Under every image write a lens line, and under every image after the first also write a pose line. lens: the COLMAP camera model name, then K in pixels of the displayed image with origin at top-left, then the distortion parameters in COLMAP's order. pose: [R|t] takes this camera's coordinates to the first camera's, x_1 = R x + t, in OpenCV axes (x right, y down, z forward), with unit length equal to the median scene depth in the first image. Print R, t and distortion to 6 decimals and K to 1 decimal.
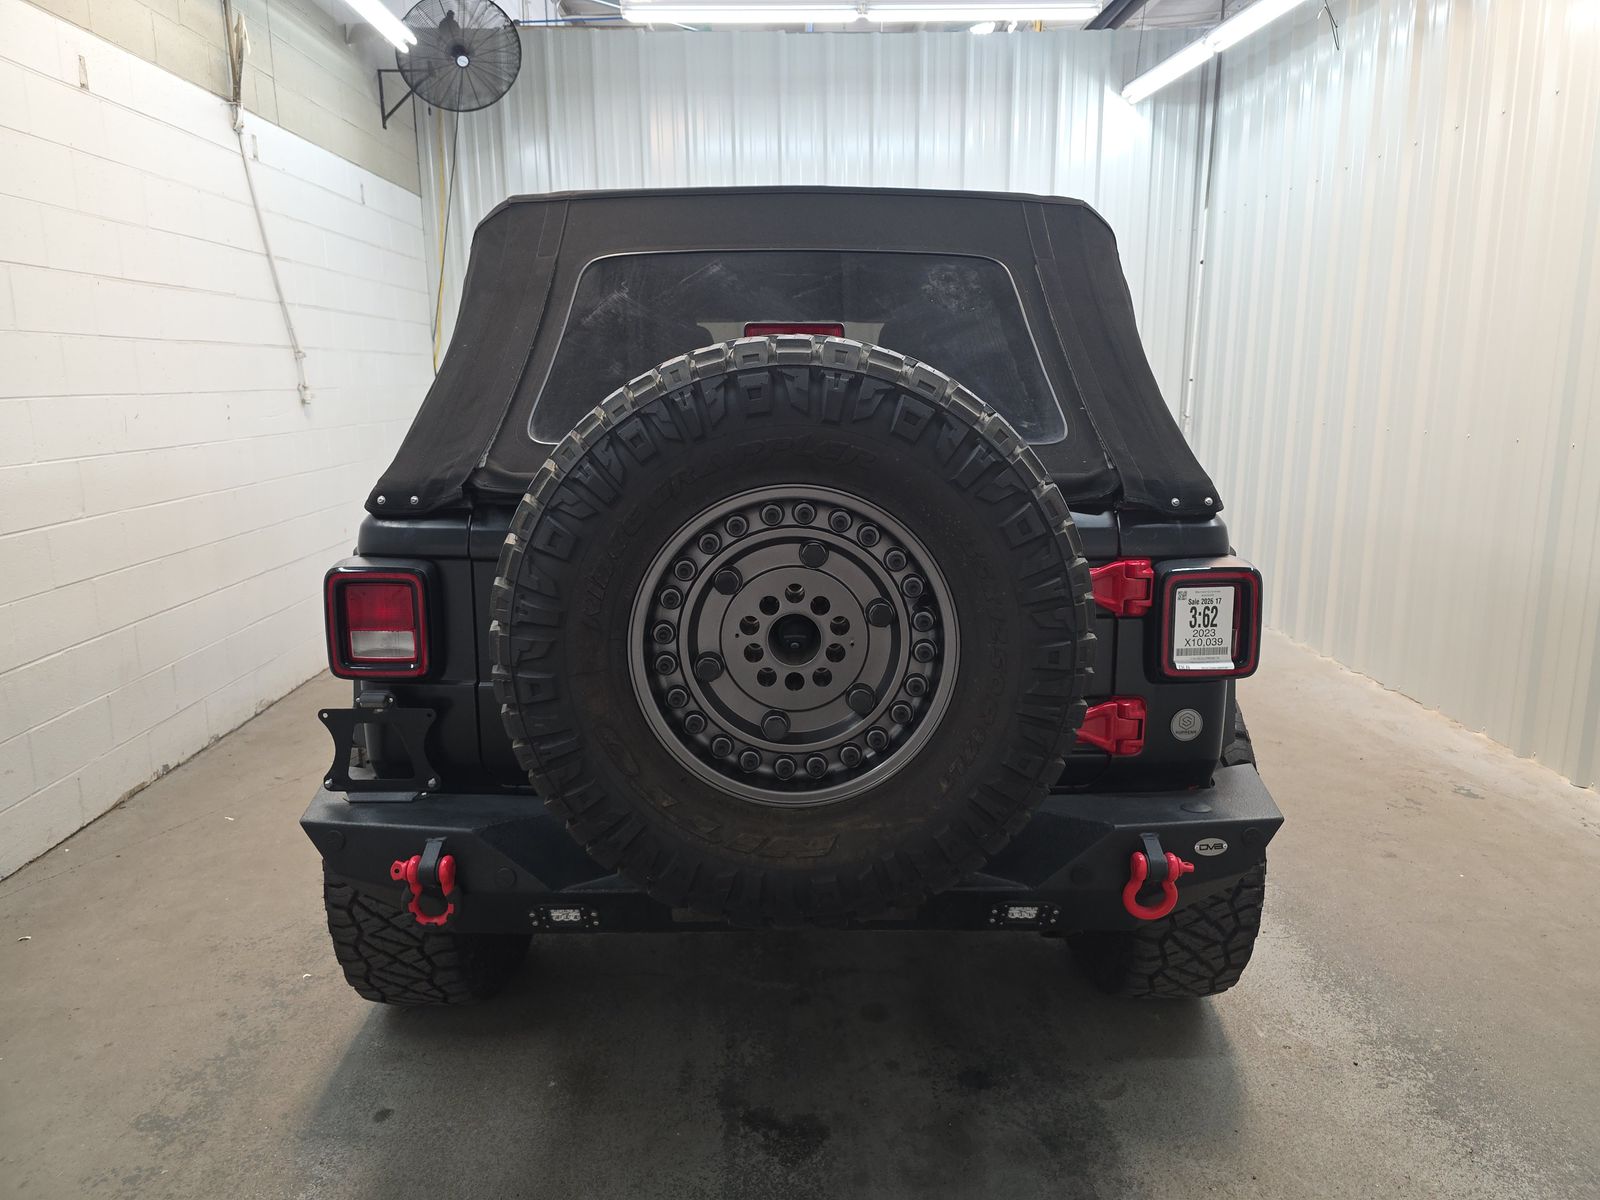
lens RADIAL K [[1072.3, 0, 800.0], [0, 1072.3, 600.0], [0, 0, 1]] dist [0.050805, -0.053181]
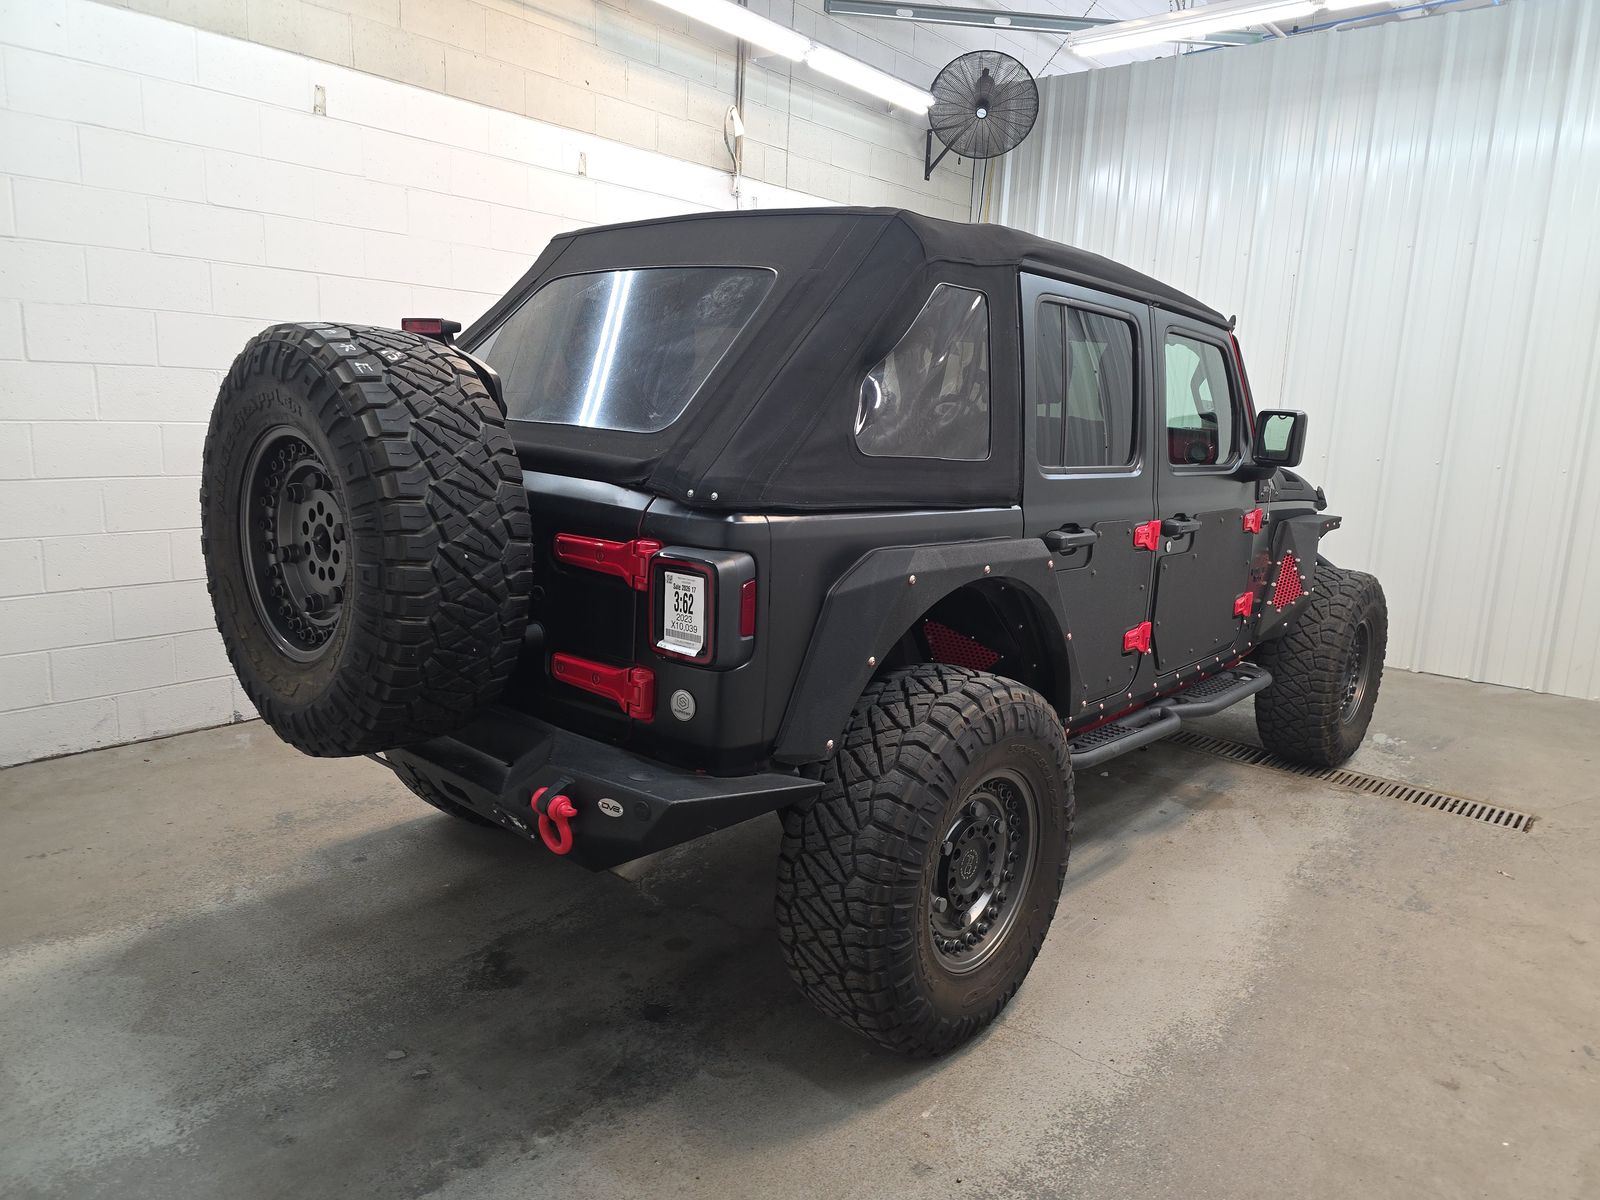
lens RADIAL K [[1054.4, 0, 800.0], [0, 1054.4, 600.0], [0, 0, 1]] dist [0.066968, -0.066156]
pose [[0.747971, 0.166679, -0.642462, 0.951244], [-0.184351, 0.982040, 0.040152, -0.041775], [0.637616, 0.088406, 0.765265, 0.241790]]
